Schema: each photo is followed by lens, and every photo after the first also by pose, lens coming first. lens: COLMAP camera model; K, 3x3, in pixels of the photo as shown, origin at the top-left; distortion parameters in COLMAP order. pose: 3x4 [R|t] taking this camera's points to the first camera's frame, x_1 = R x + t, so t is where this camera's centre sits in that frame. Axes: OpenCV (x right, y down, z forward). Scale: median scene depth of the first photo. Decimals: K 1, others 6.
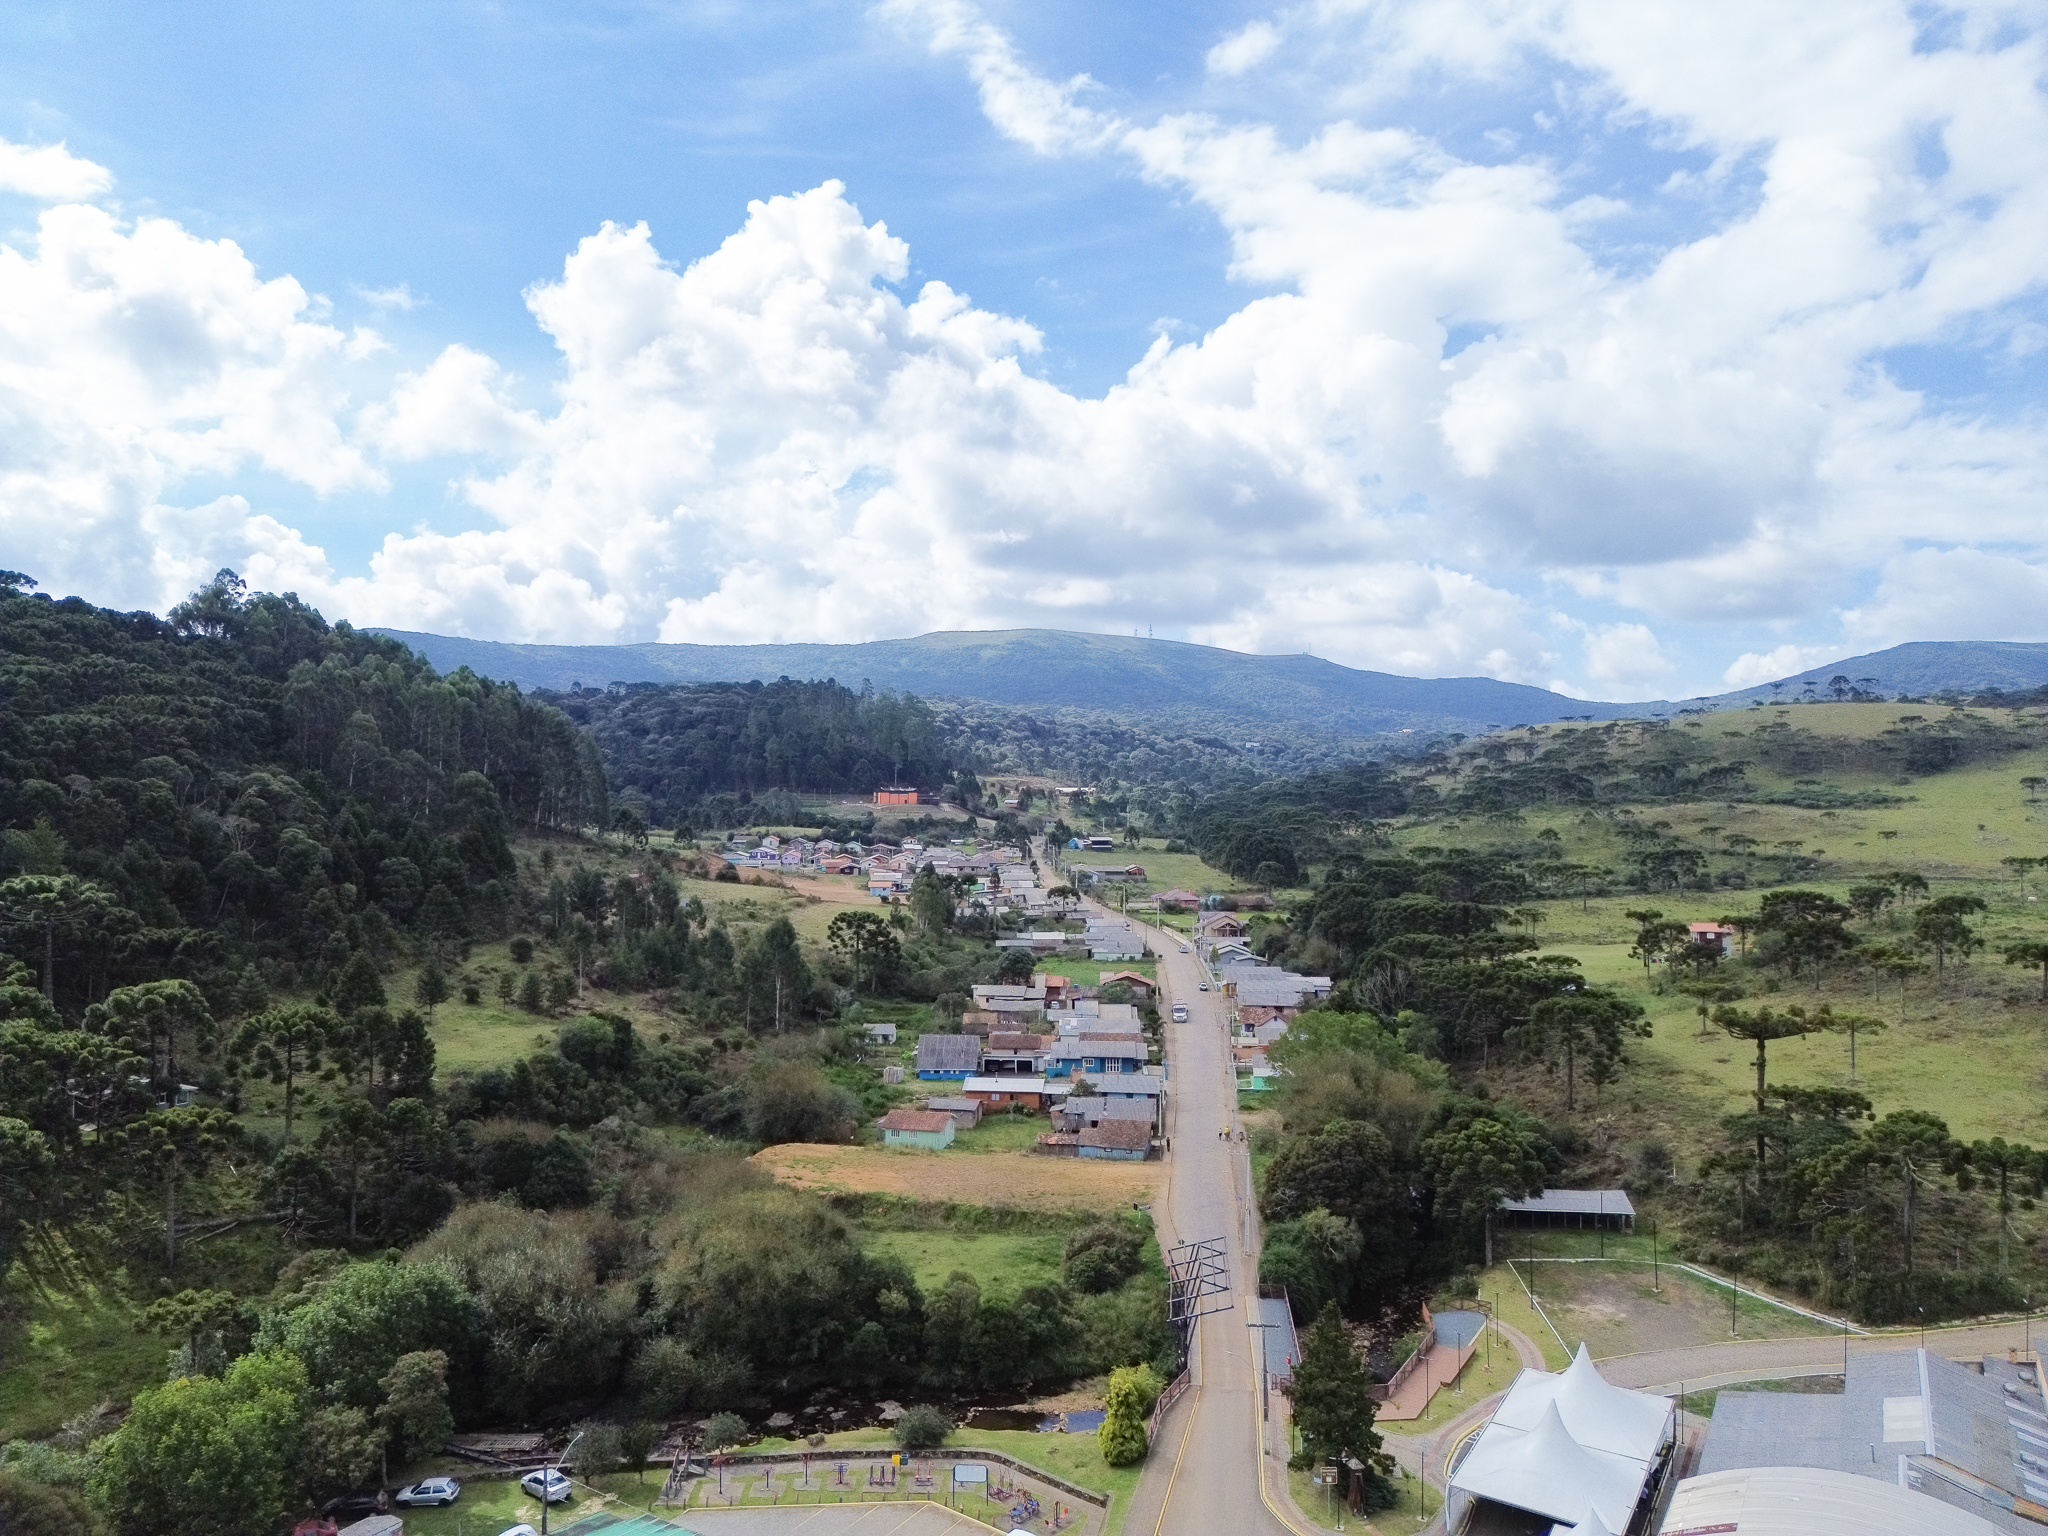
lens RADIAL K [[1443.7, 0, 1028.5], [0, 1443.7, 764.2], [0, 0, 1]] dist [0.077600, -0.074436]
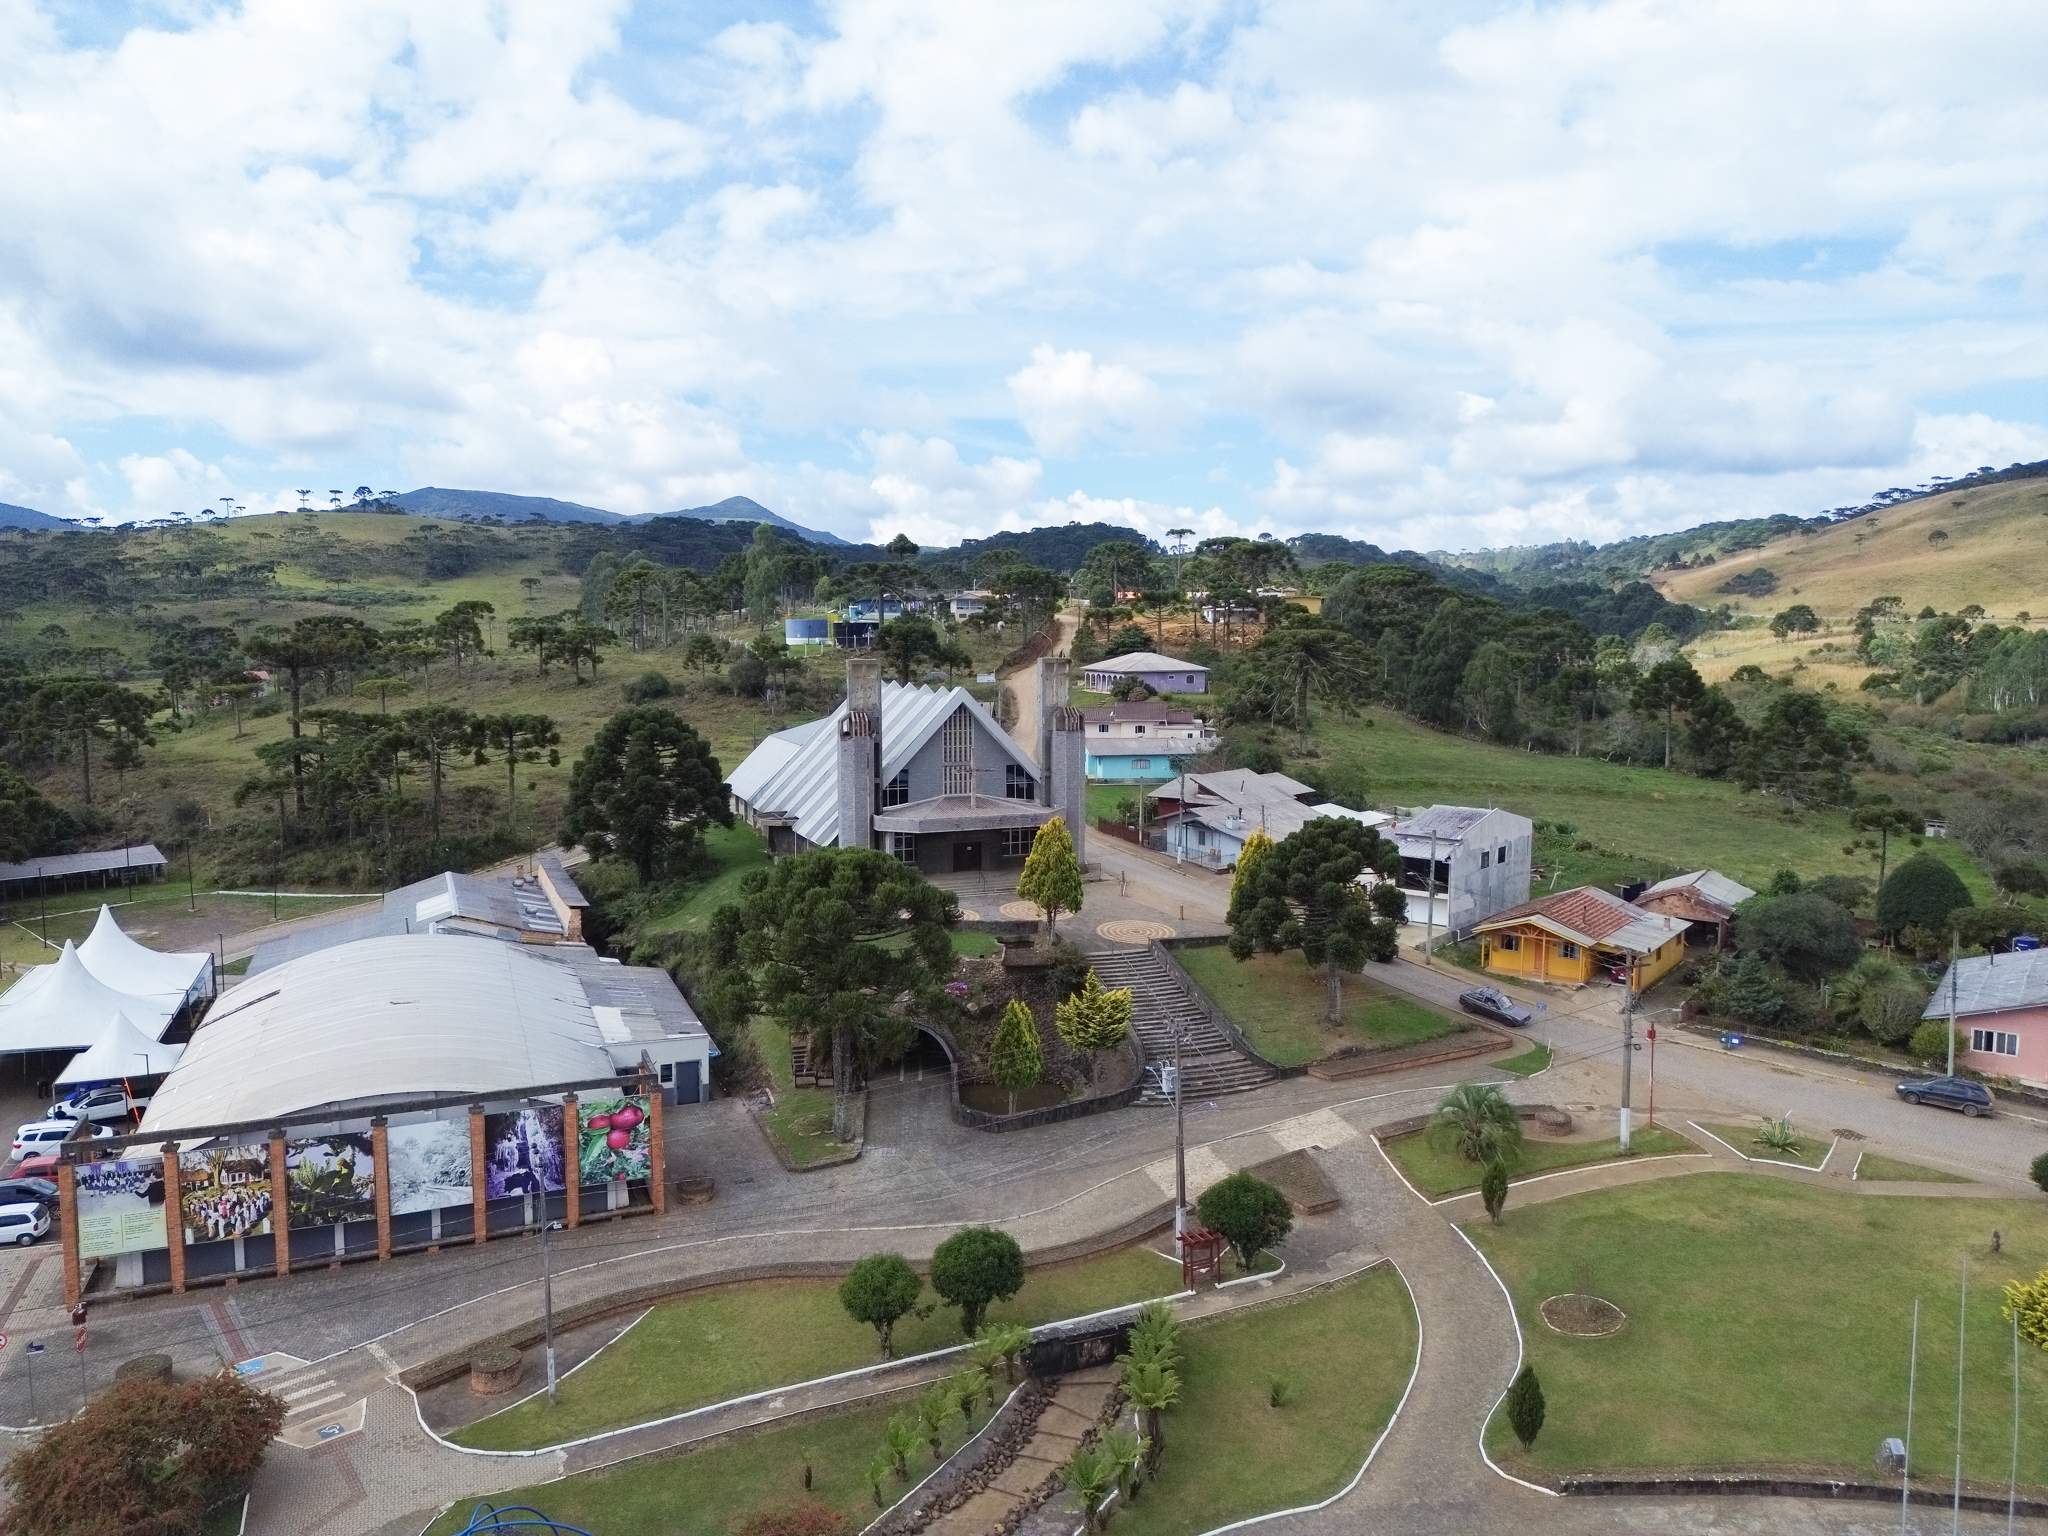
lens RADIAL K [[1443.7, 0, 1028.5], [0, 1443.7, 764.2], [0, 0, 1]] dist [0.077600, -0.074436]
pose [[0.601228, -0.079053, 0.795157, 0.001179], [-0.003763, 0.994803, 0.101746, 0.073723], [-0.799068, -0.064165, 0.597806, 0.000708]]
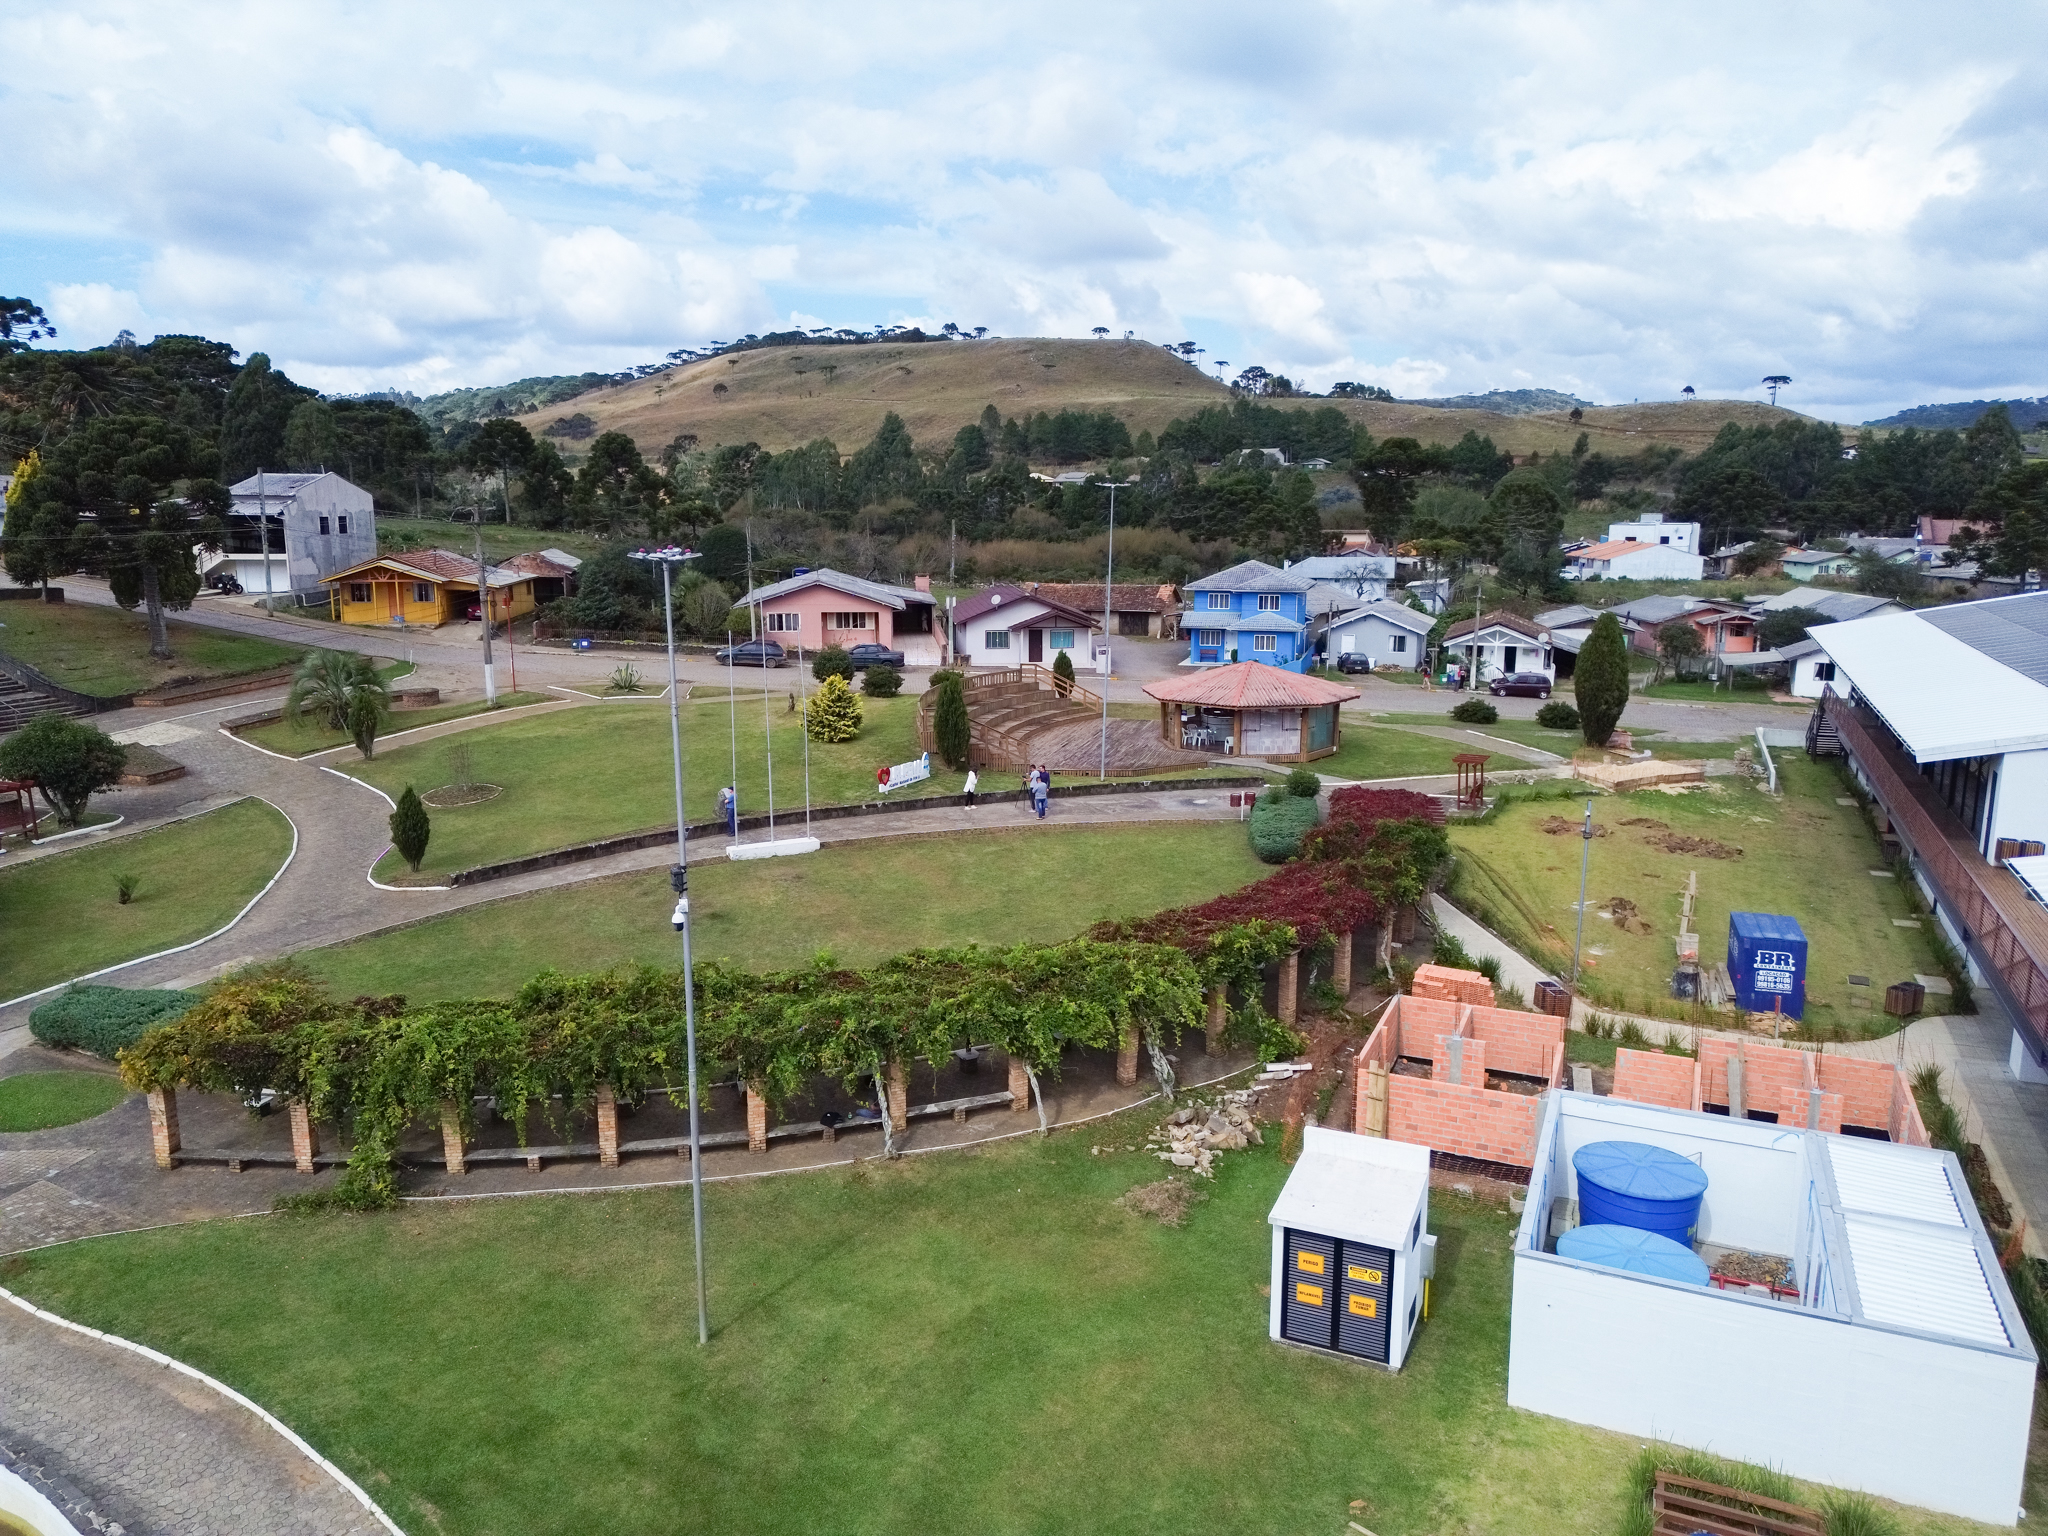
lens RADIAL K [[1443.7, 0, 1028.5], [0, 1443.7, 764.2], [0, 0, 1]] dist [0.077600, -0.074436]
pose [[-0.105975, -0.184653, 0.977073, -0.008685], [-0.008061, 0.982734, 0.184848, 0.122353], [-0.994336, 0.011713, -0.105634, -0.002576]]
